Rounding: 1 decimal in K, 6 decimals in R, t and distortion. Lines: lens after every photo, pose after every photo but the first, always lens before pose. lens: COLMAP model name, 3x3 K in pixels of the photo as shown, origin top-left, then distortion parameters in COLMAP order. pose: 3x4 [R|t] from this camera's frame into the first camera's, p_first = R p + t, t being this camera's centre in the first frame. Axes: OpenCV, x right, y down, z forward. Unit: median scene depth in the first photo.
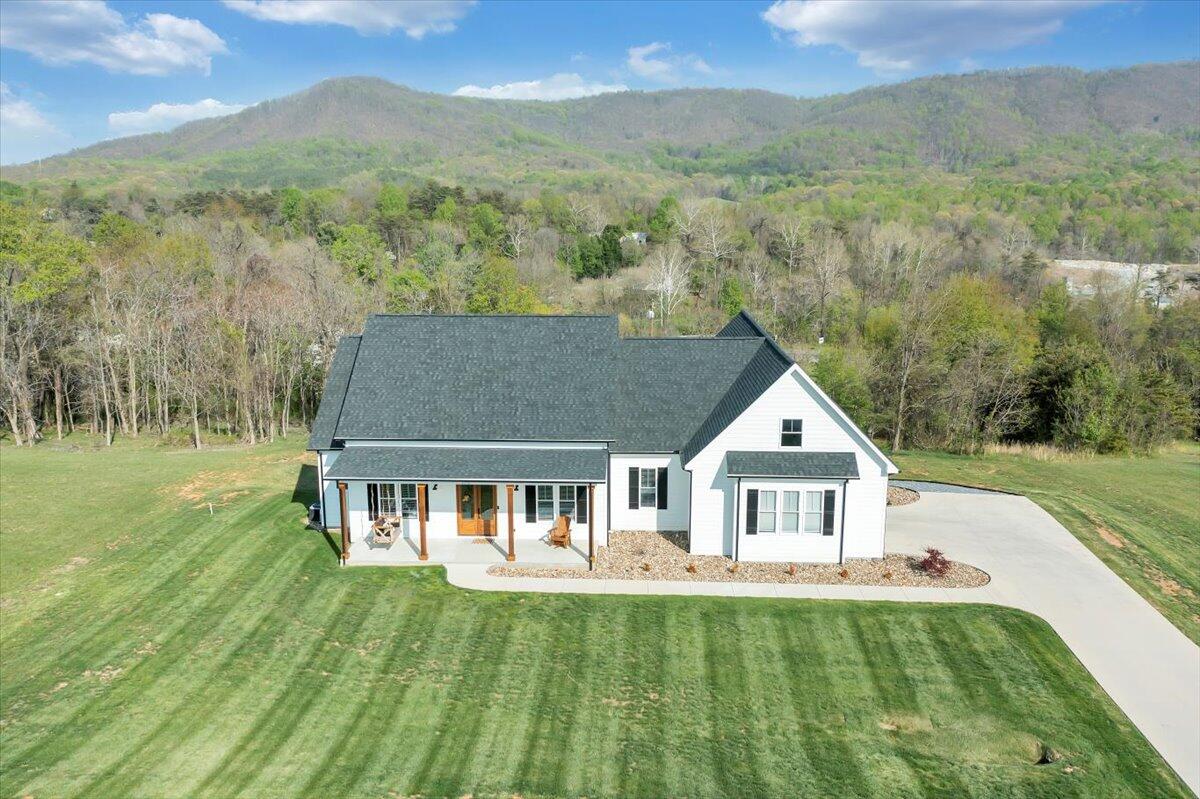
lens RADIAL K [[960.2, 0, 601.3], [0, 960.2, 403.7], [0, 0, 1]] dist [-0.008446, 0.002809]
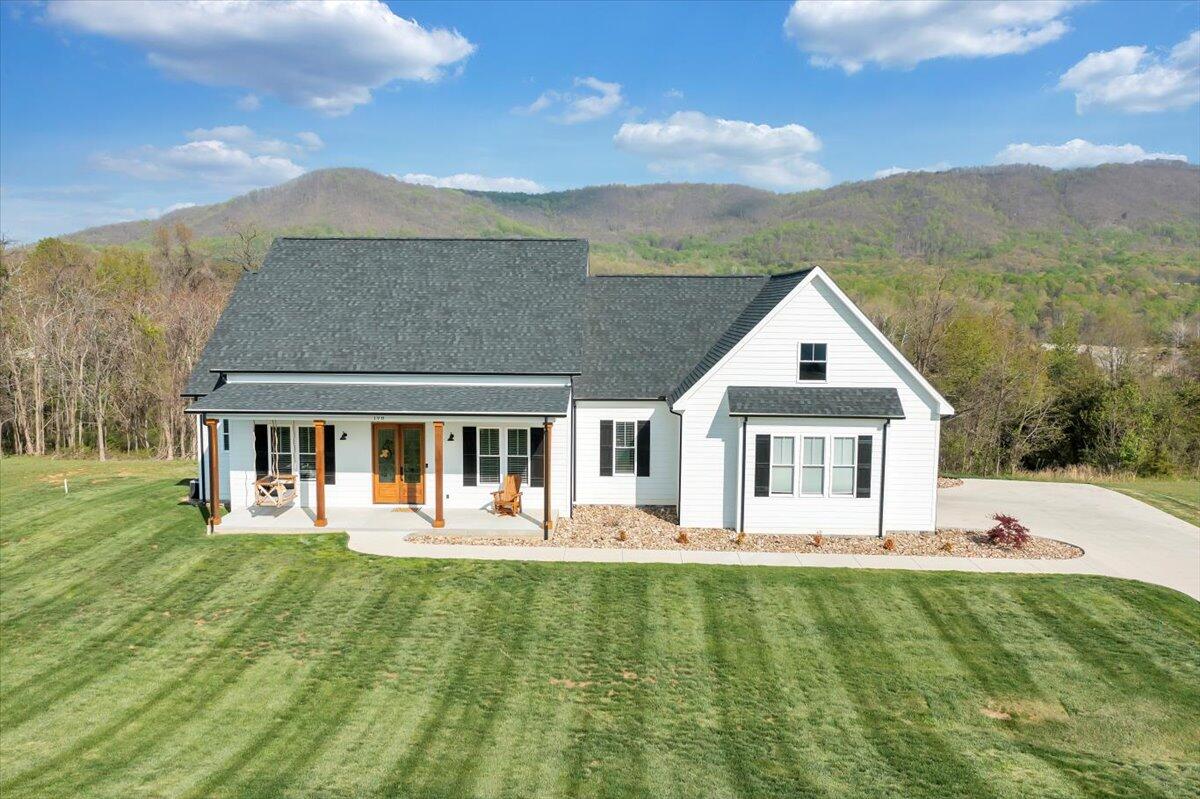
lens RADIAL K [[960.2, 0, 601.3], [0, 960.2, 403.7], [0, 0, 1]] dist [-0.008446, 0.002809]
pose [[0.999814, 0.006385, 0.018200, 0.016624], [-0.004653, 0.995595, -0.093644, 0.132864], [-0.018717, 0.093542, 0.995439, 0.244219]]
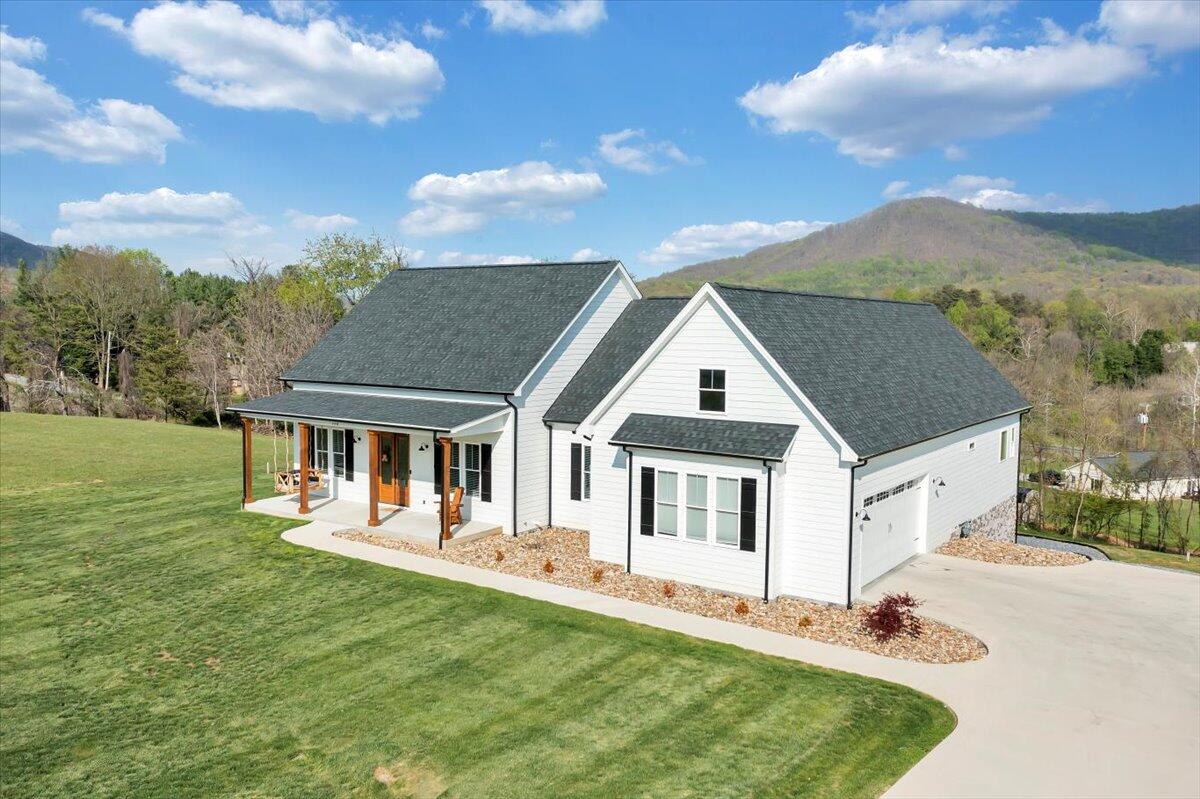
lens RADIAL K [[960.2, 0, 601.3], [0, 960.2, 403.7], [0, 0, 1]] dist [-0.008446, 0.002809]
pose [[0.845559, 0.052925, -0.531253, 0.480914], [-0.117922, 0.989012, -0.089160, 0.106729], [0.520697, 0.138036, 0.842509, 0.386972]]
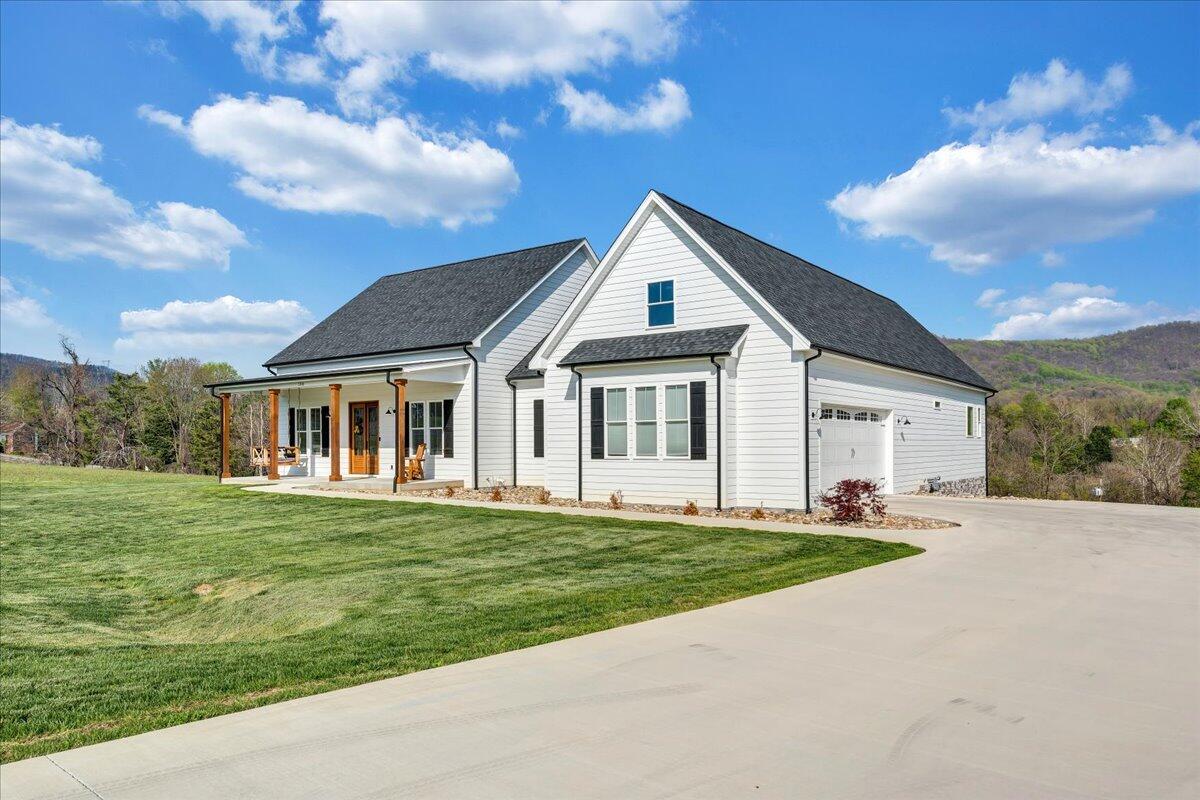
lens RADIAL K [[816.5, 0, 600.9], [0, 816.5, 445.2], [0, 0, 1]] dist [0.001191, 0.000921]
pose [[0.831280, -0.003742, -0.555842, 0.463107], [-0.106566, 0.980355, -0.165974, 0.216601], [0.545544, 0.197204, 0.814551, 0.535022]]
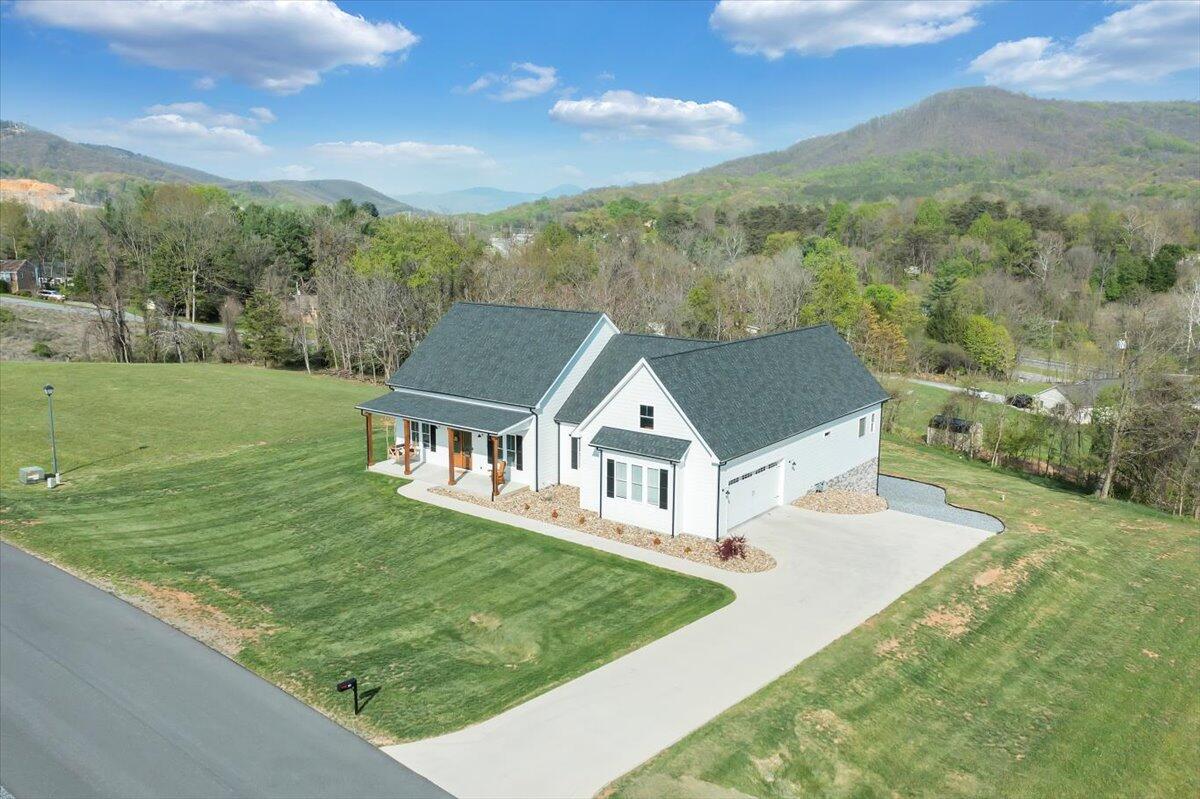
lens RADIAL K [[958.8, 0, 601.2], [0, 958.8, 404.7], [0, 0, 1]] dist [-0.009301, 0.000965]
pose [[0.823123, 0.113448, -0.556415, 0.788621], [-0.120325, 0.992436, 0.024349, -0.006421], [0.554969, 0.046908, 0.830548, -0.006626]]
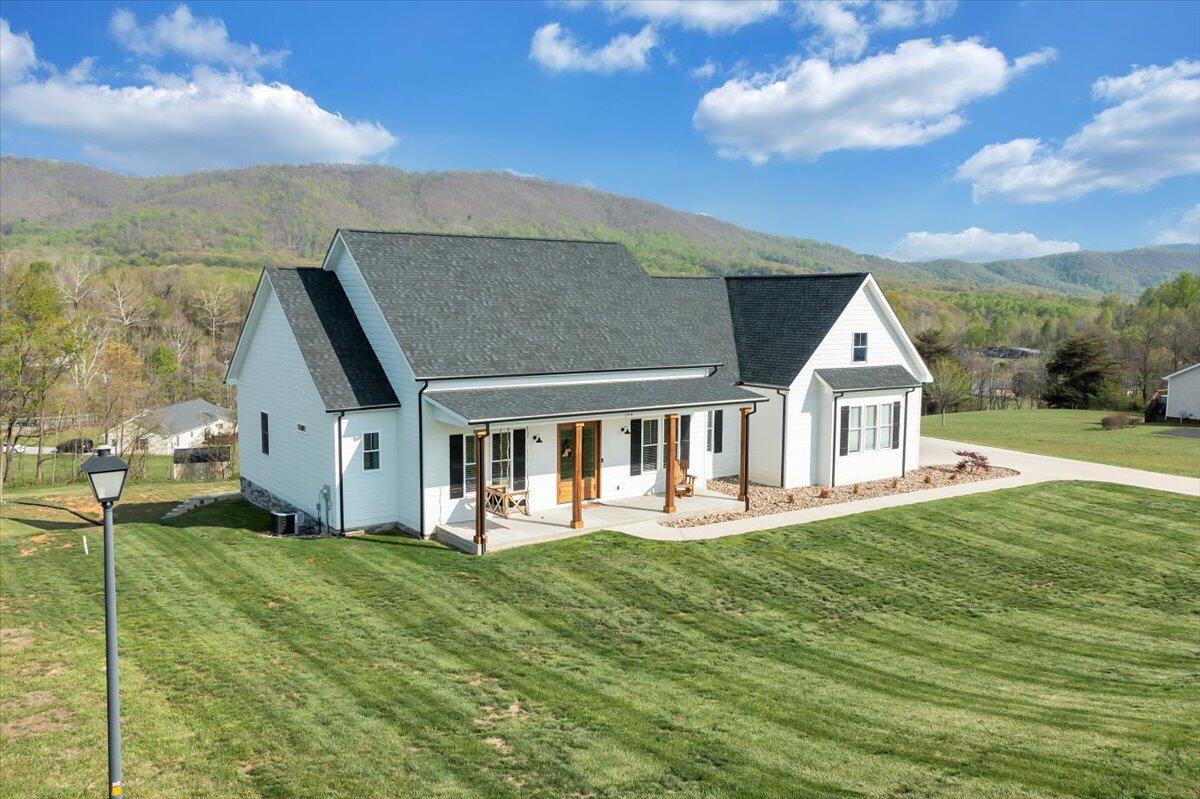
lens RADIAL K [[960.2, 0, 601.3], [0, 960.2, 403.7], [0, 0, 1]] dist [-0.008446, 0.002809]
pose [[0.792134, -0.061102, 0.607281, -0.593682], [0.114780, 0.992137, -0.049893, 0.103704], [-0.599457, 0.109226, 0.792919, 0.383091]]
